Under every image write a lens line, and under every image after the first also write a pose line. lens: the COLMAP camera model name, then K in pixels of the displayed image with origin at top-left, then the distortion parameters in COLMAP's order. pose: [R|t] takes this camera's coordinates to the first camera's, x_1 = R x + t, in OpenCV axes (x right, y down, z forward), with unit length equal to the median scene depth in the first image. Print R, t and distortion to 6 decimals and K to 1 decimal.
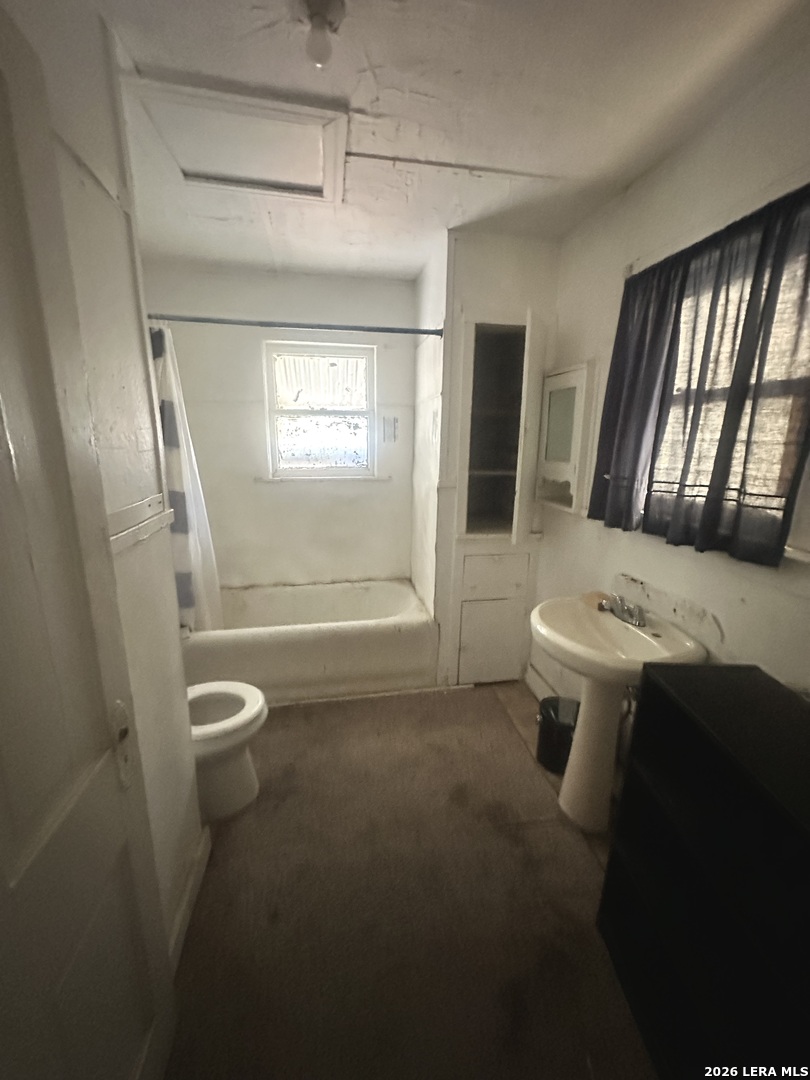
lens RADIAL K [[429.9, 0, 405.0], [0, 429.9, 540.0], [0, 0, 1]] dist [-0.004161, 0.000043]
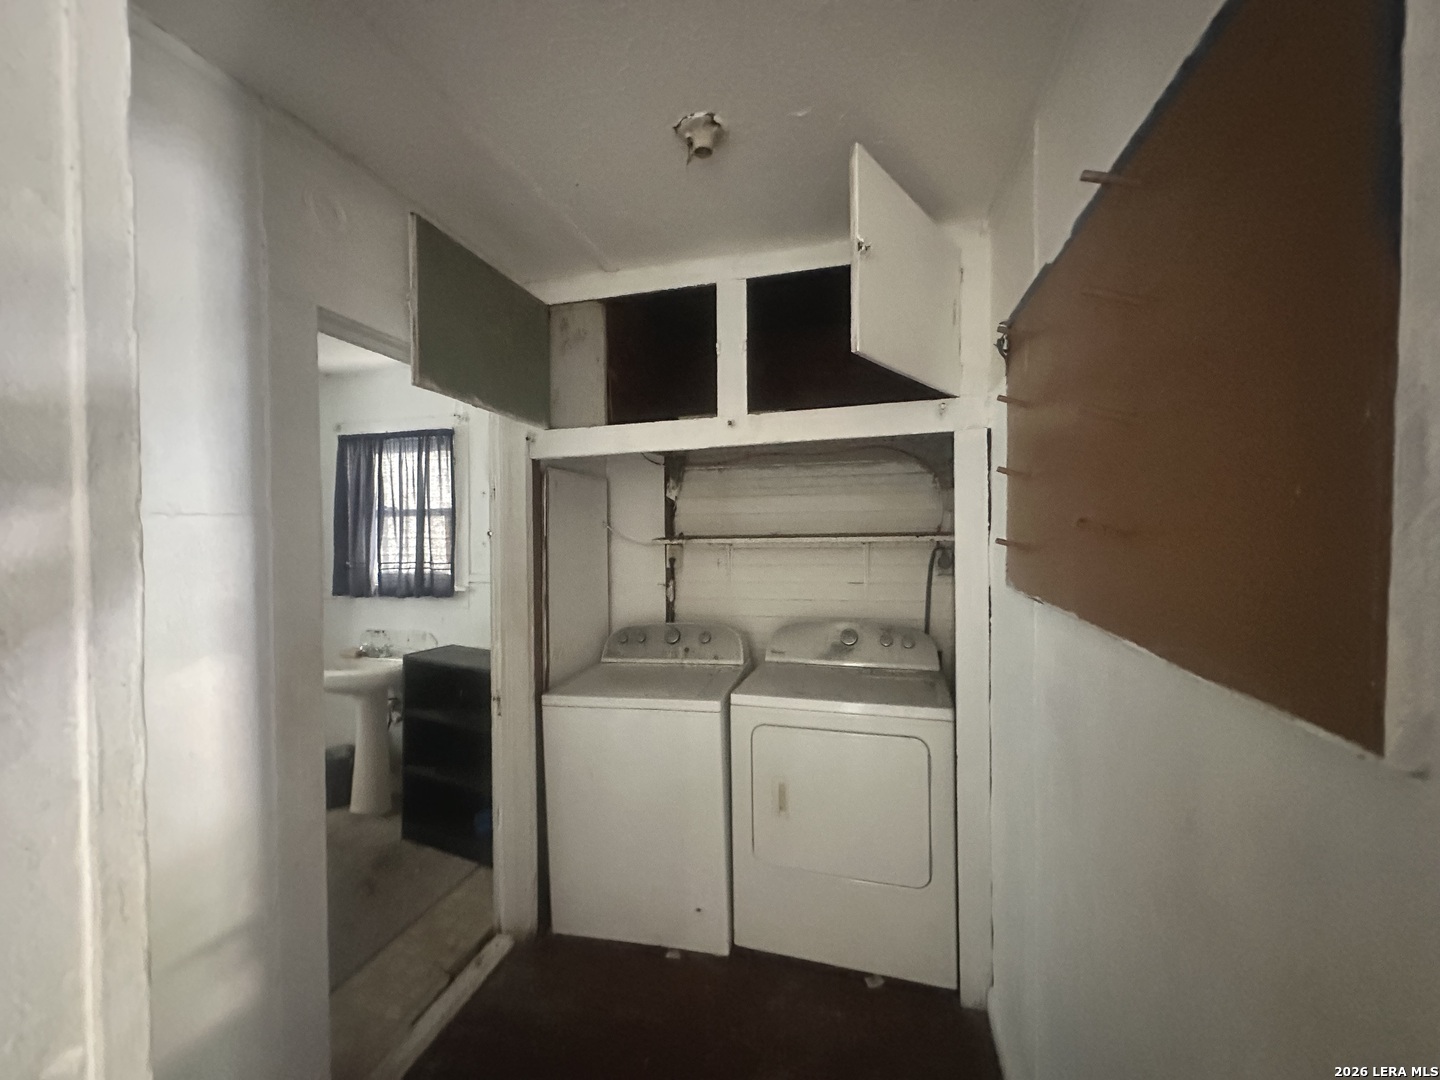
lens RADIAL K [[553.3, 0, 720.0], [0, 553.3, 540.0], [0, 0, 1]] dist [-0.001963, -0.000046]
pose [[0.439838, -0.029887, 0.897579, -0.384214], [0.216845, 0.973409, -0.073849, 0.110627], [-0.871505, 0.227117, 0.434623, -0.543973]]
